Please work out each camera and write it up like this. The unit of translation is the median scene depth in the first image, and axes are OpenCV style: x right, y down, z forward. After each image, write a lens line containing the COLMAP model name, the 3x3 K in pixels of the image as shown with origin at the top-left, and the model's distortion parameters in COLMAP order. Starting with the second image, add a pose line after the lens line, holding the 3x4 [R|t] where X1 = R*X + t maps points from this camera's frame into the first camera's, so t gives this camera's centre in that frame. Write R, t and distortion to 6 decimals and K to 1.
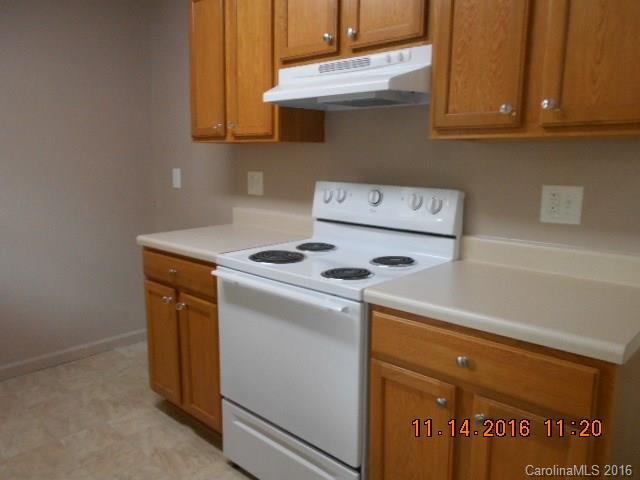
lens RADIAL K [[516.5, 0, 320.0], [0, 516.5, 240.0], [0, 0, 1]] dist [0.000742, -0.000048]
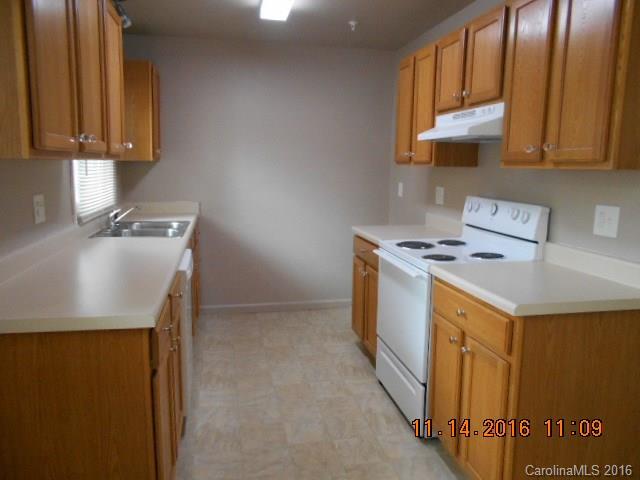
lens RADIAL K [[516.5, 0, 320.0], [0, 516.5, 240.0], [0, 0, 1]] dist [0.000742, -0.000048]
pose [[0.813519, 0.086959, -0.575000, 0.533960], [-0.097989, 0.995117, 0.011858, 0.025660], [0.573224, 0.046697, 0.818067, -0.354359]]
